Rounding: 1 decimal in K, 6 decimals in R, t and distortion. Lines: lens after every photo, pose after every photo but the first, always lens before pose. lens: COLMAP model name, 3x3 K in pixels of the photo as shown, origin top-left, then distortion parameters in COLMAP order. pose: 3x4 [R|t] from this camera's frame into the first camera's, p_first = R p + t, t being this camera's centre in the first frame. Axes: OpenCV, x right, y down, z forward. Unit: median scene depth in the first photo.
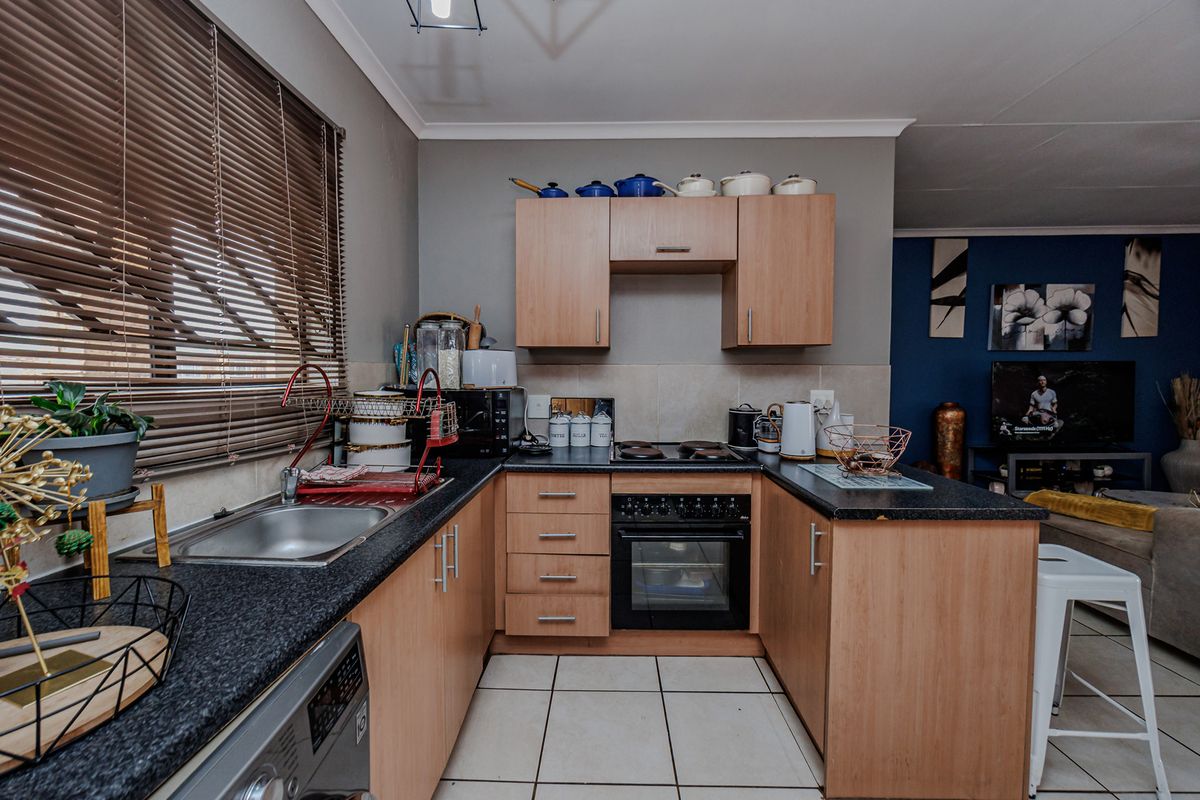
lens RADIAL K [[471.0, 0, 600.3], [0, 471.0, 391.4], [0, 0, 1]] dist [0.000217, 0.000102]
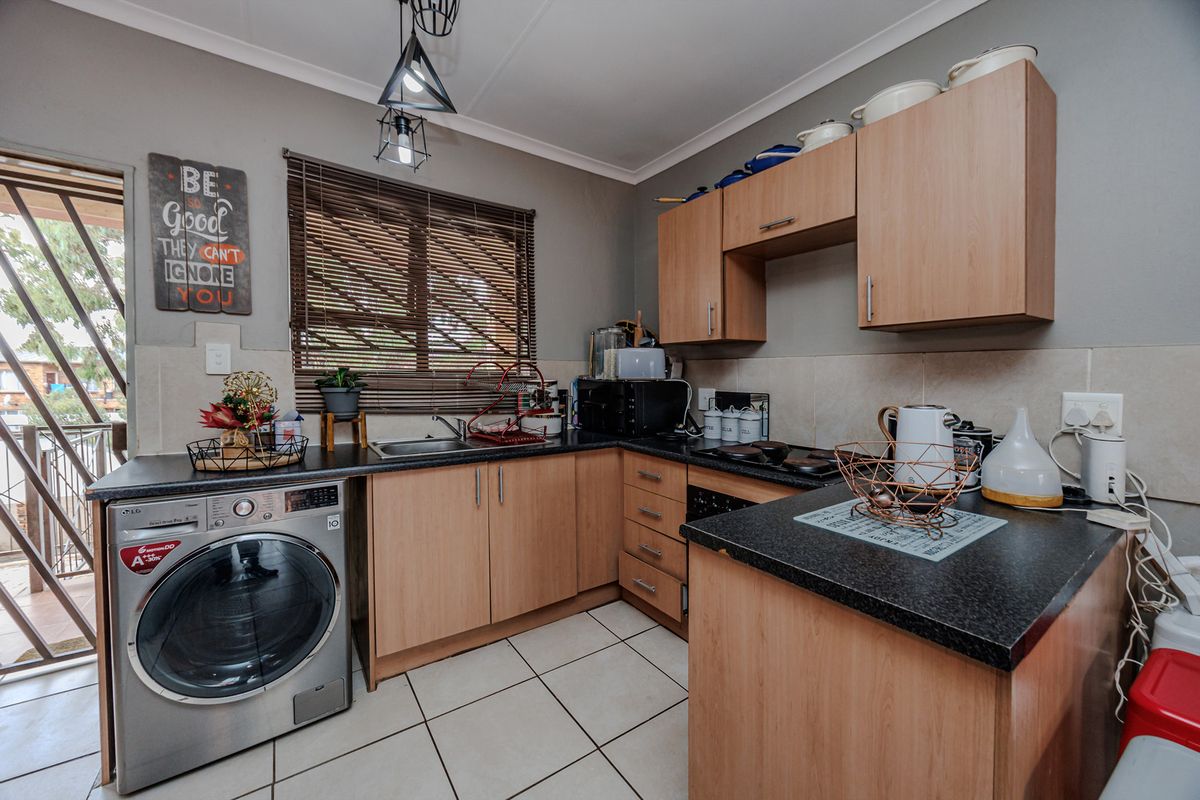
lens RADIAL K [[453.2, 0, 600.8], [0, 453.2, 383.8], [0, 0, 1]] dist [-0.000493, 0.000004]
pose [[0.591096, 0.021949, -0.806303, 0.641245], [-0.031815, 0.999486, 0.003884, 0.001989], [0.805974, 0.023356, 0.591490, 0.245926]]
